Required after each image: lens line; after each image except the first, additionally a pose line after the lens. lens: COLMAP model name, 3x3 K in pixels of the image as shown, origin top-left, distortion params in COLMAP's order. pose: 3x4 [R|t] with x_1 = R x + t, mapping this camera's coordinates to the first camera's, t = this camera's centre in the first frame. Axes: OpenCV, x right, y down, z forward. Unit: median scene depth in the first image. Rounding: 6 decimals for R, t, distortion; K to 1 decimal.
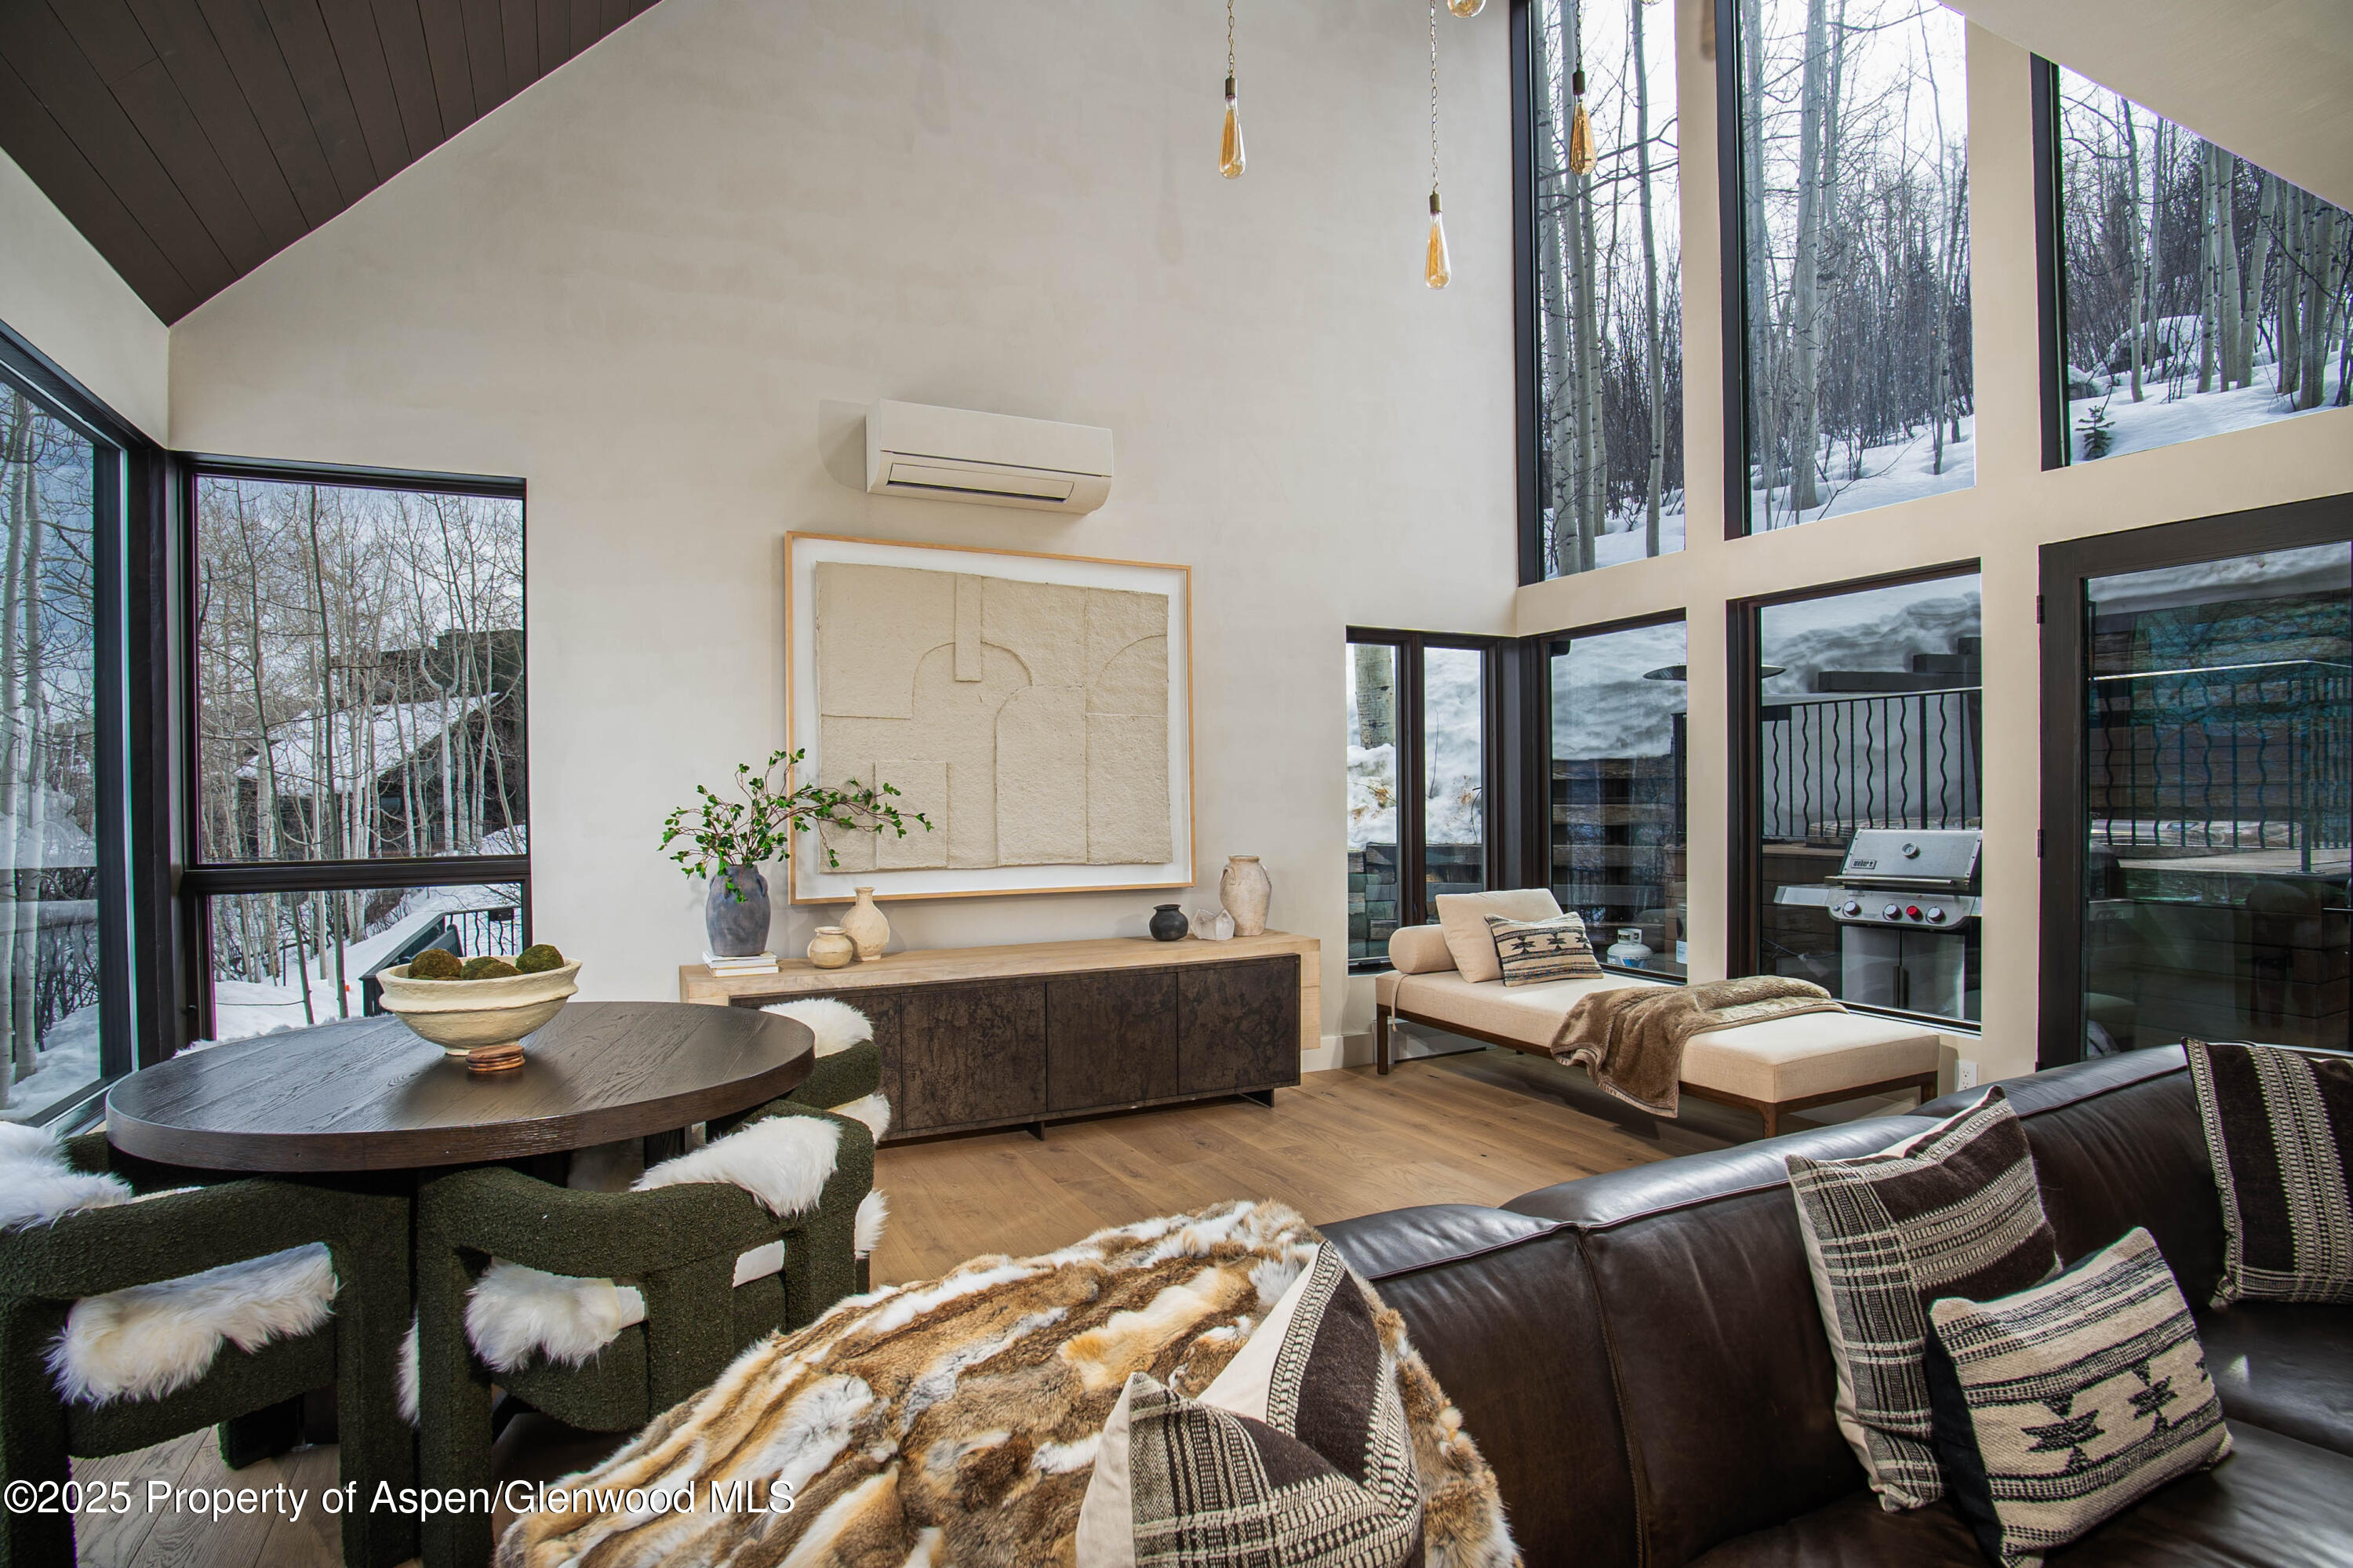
lens RADIAL K [[1180.8, 0, 1176.5], [0, 1180.8, 784.0], [0, 0, 1]] dist [-0.001988, 0.000381]
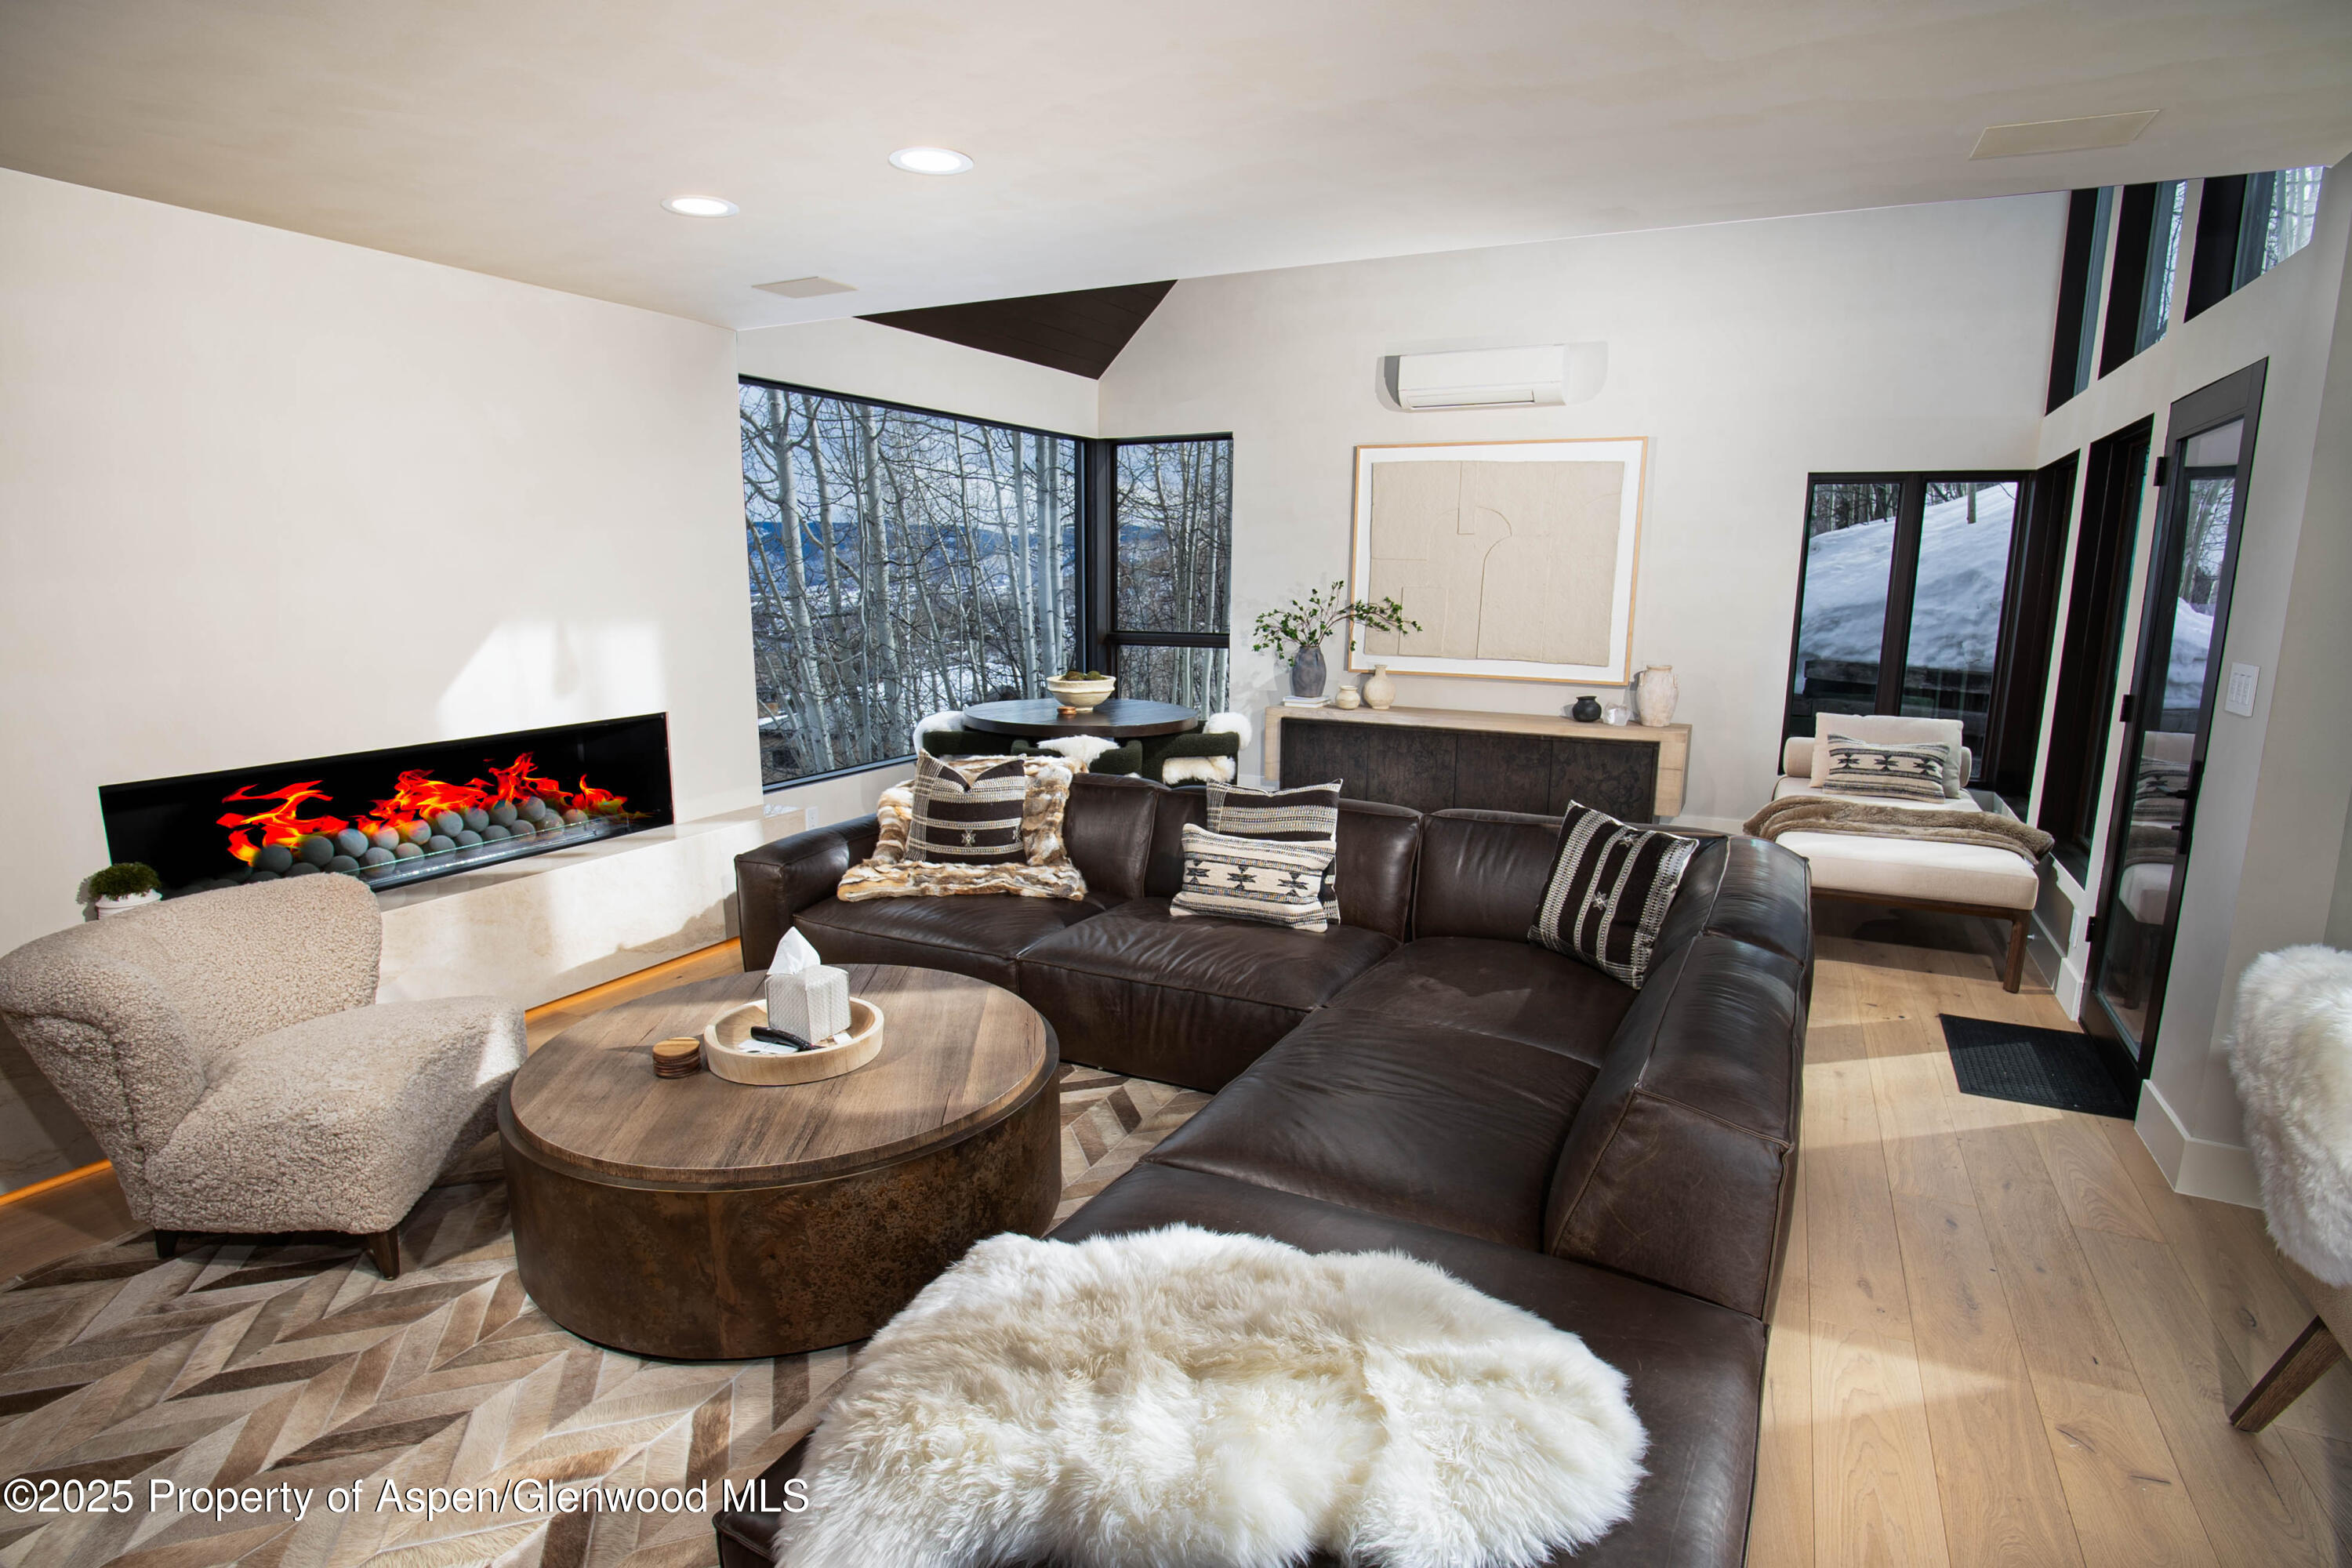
lens RADIAL K [[1193.6, 0, 1175.7], [0, 1193.6, 805.9], [0, 0, 1]] dist [-0.038130, 0.000419]
pose [[0.609064, 0.166299, -0.775491, 0.843839], [-0.016497, 0.980216, 0.197244, -0.040544], [0.792950, -0.107341, 0.599757, -0.239064]]
